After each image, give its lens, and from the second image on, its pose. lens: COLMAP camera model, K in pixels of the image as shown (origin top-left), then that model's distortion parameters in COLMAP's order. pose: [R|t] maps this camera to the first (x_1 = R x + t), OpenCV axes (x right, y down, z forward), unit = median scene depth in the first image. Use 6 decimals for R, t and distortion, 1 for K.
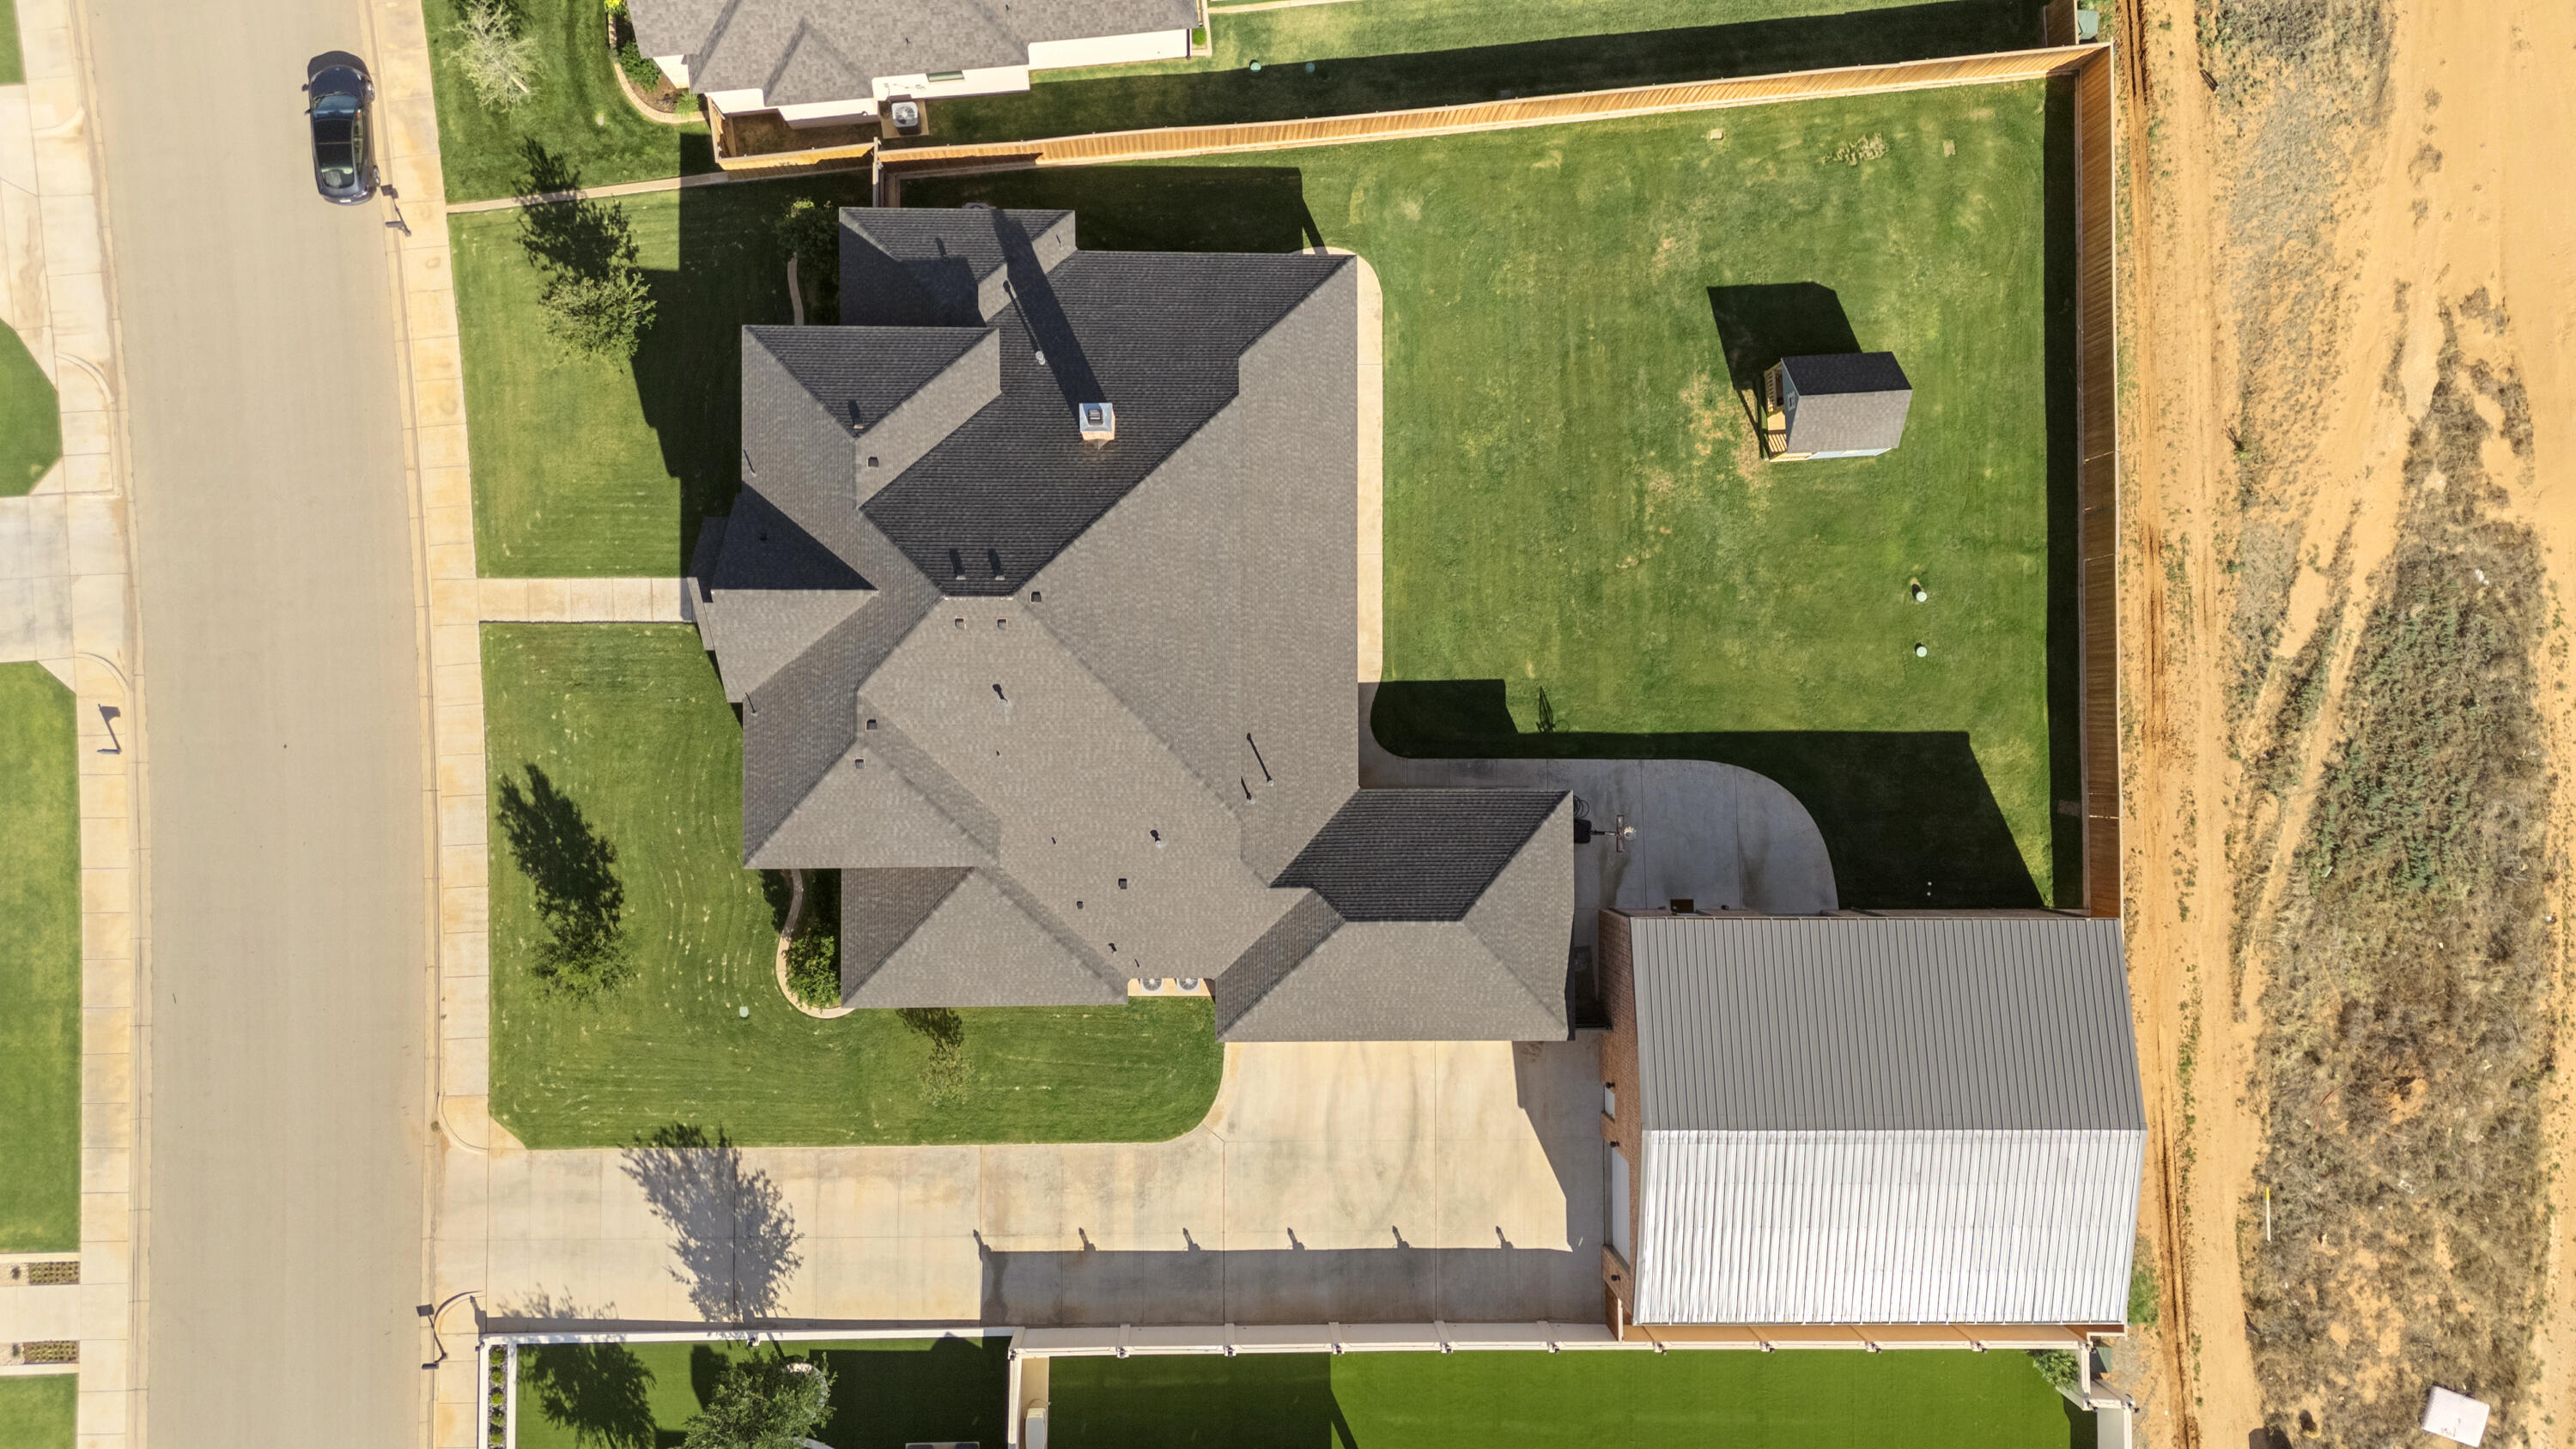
lens RADIAL K [[1800.7, 0, 1288.0], [0, 1800.7, 724.5], [0, 0, 1]] dist [0.009598, -0.003098]
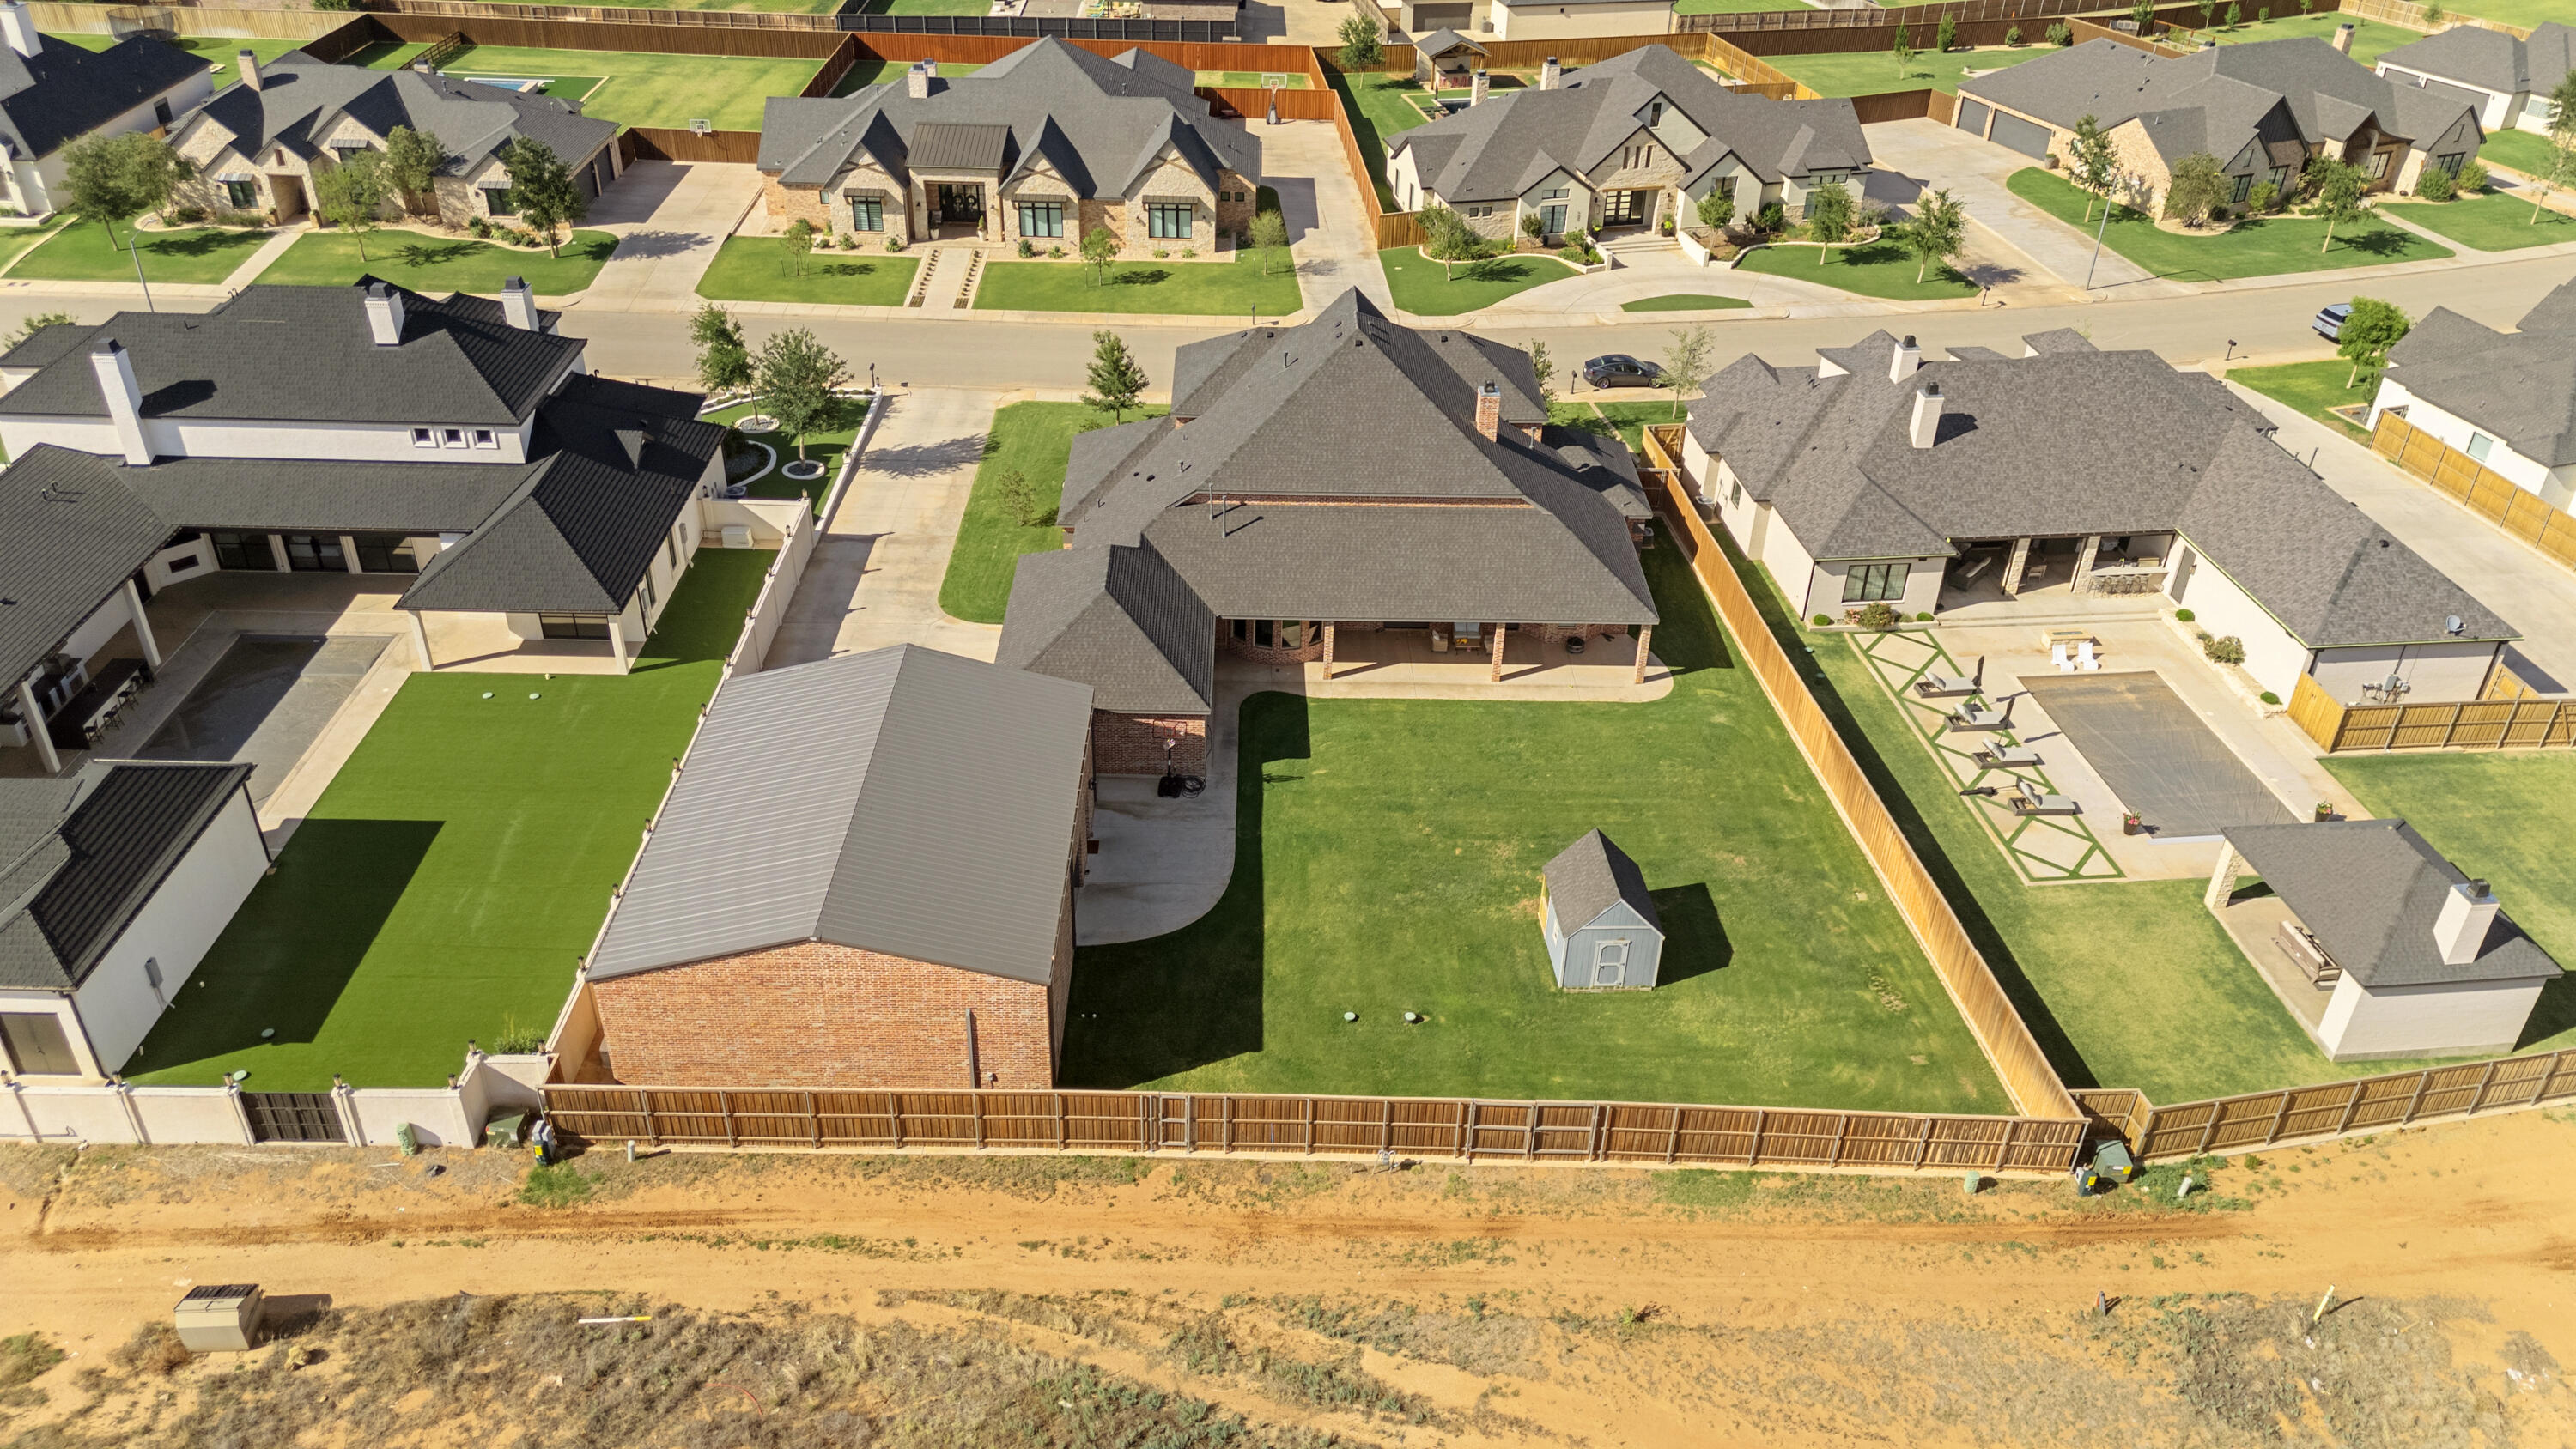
lens RADIAL K [[1800.7, 0, 1288.0], [0, 1800.7, 724.5], [0, 0, 1]] dist [0.009598, -0.003098]
pose [[0.008333, 0.541013, -0.840973, 1.034393], [-0.999915, -0.003944, -0.012445, 0.003081], [-0.010050, 0.841005, 0.540934, 0.386329]]
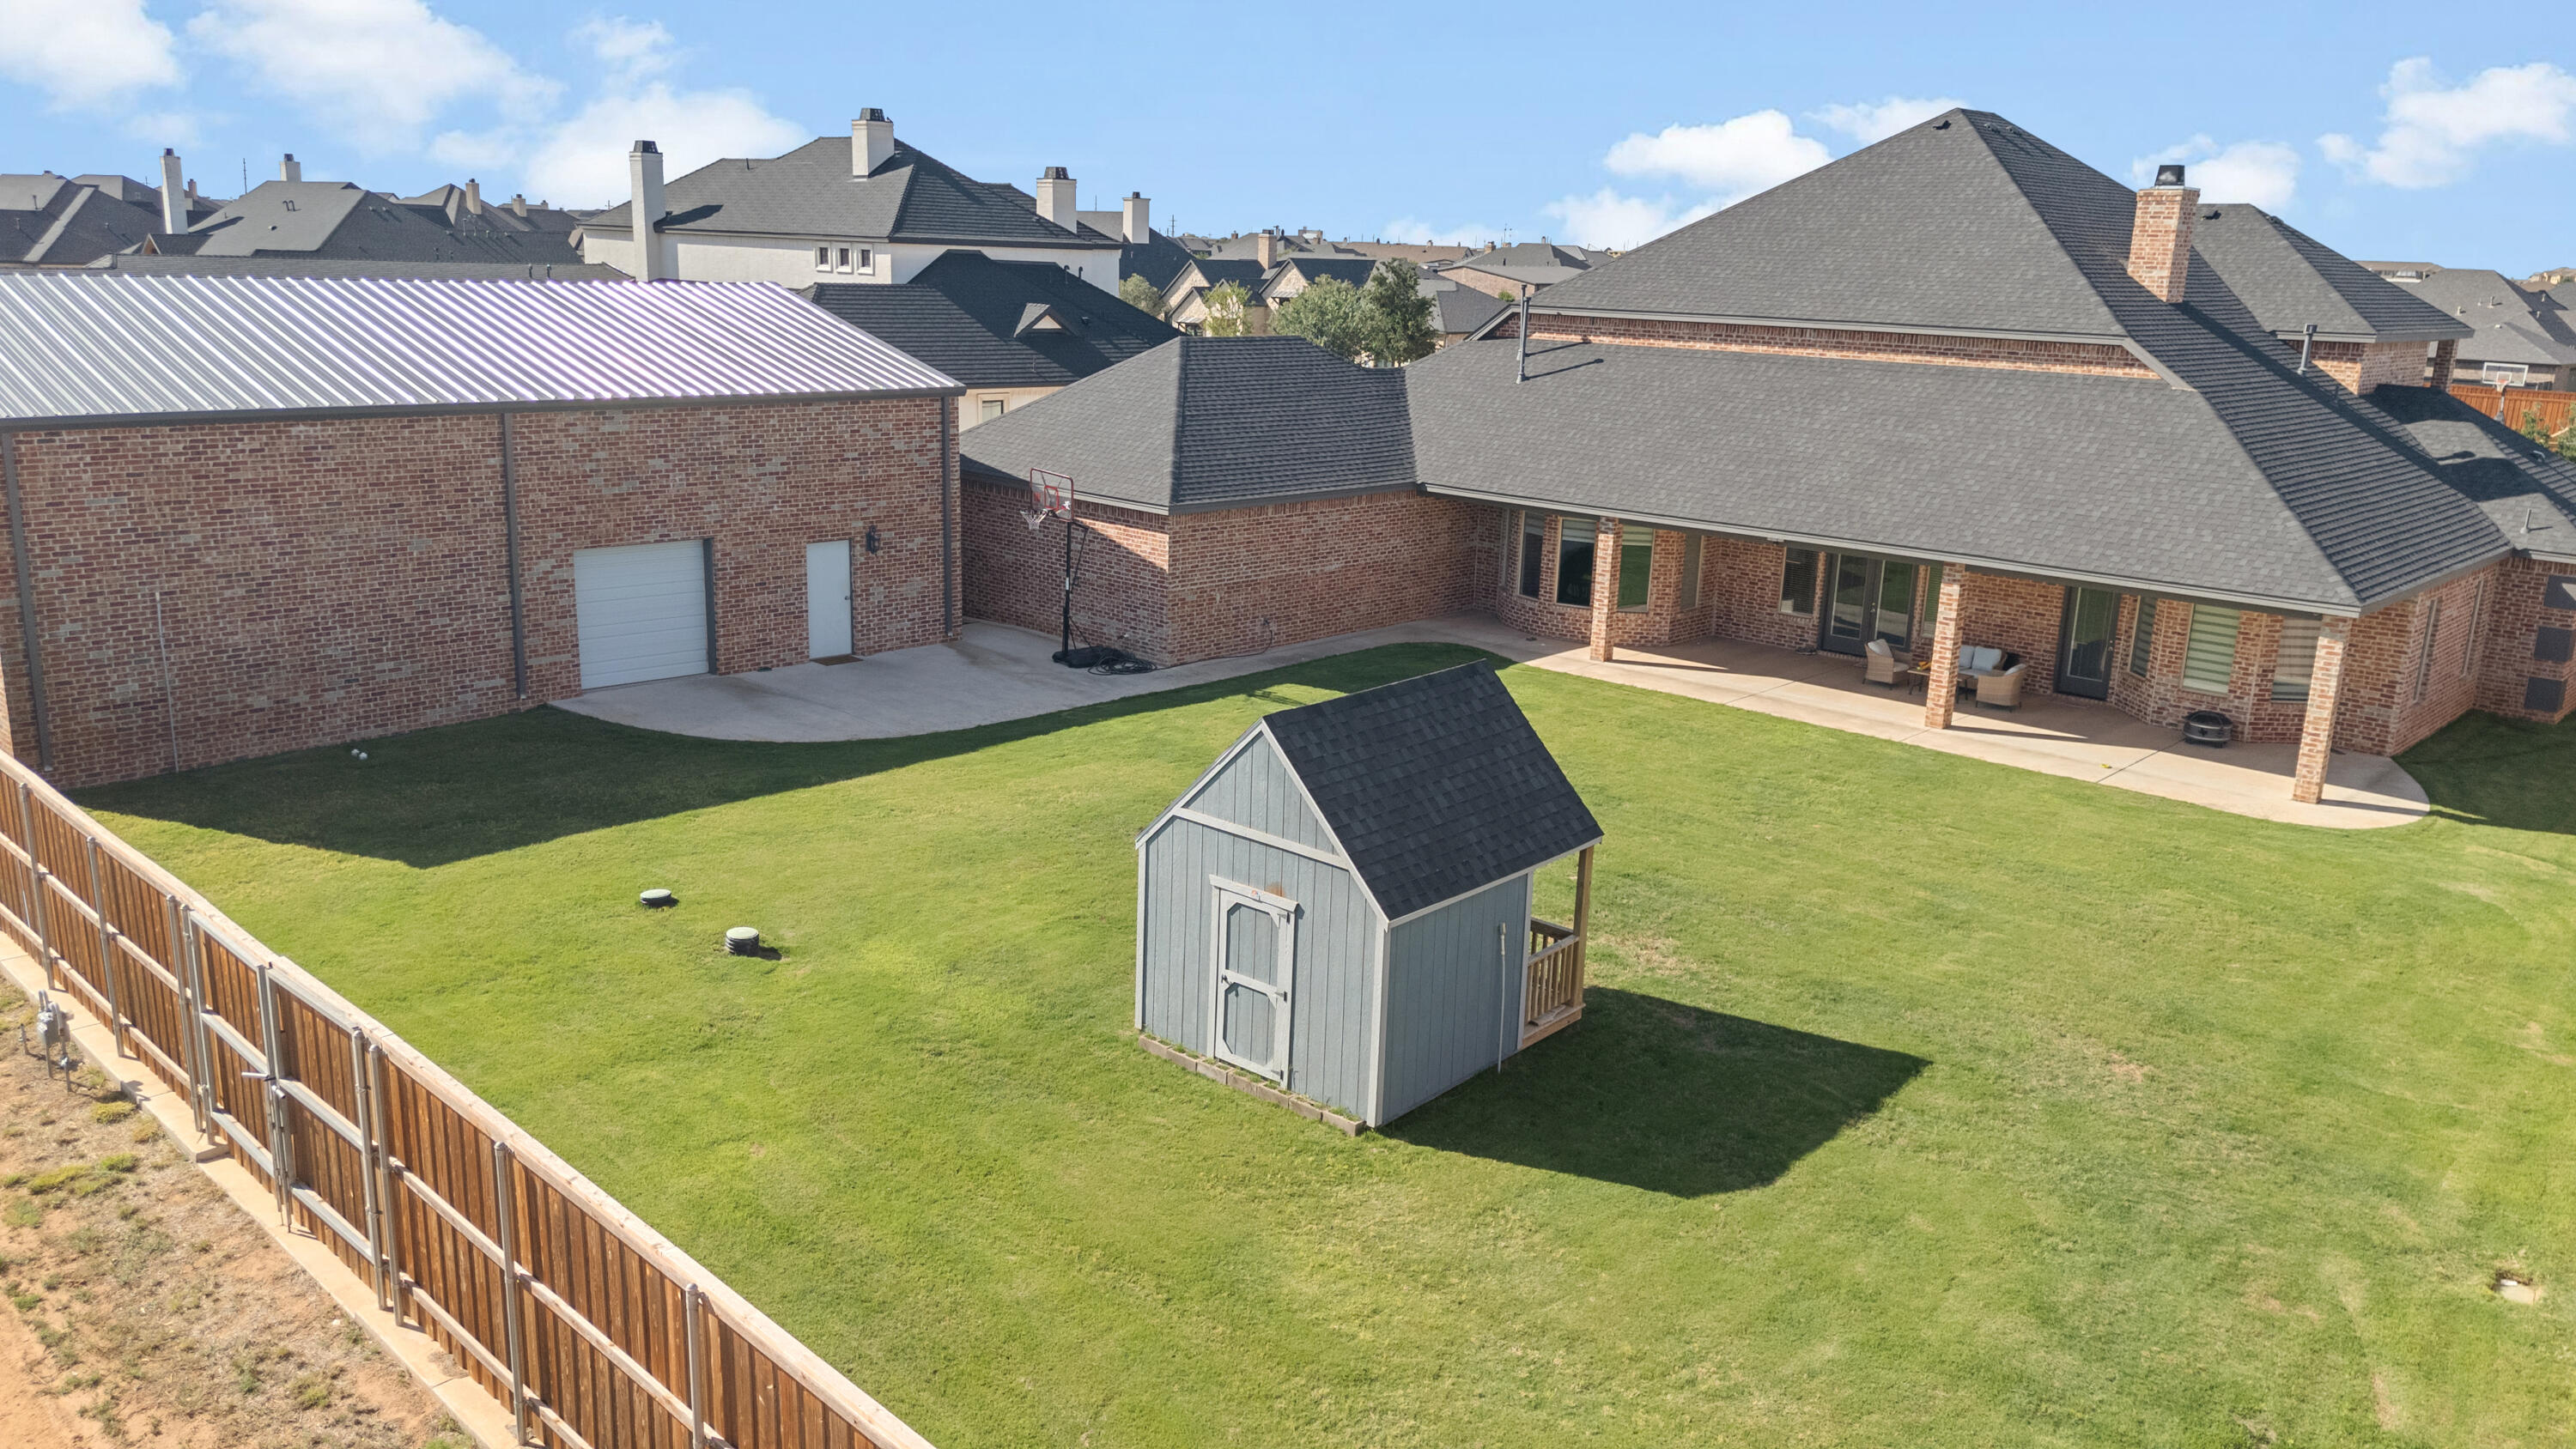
lens RADIAL K [[1920.5, 0, 1288.0], [0, 1920.5, 724.5], [0, 0, 1]] dist [0.059321, -0.066695]
pose [[-0.674518, 0.155365, -0.721726, 0.531909], [-0.737393, -0.189120, 0.648449, -0.359930], [-0.035747, 0.969585, 0.242130, 0.874385]]
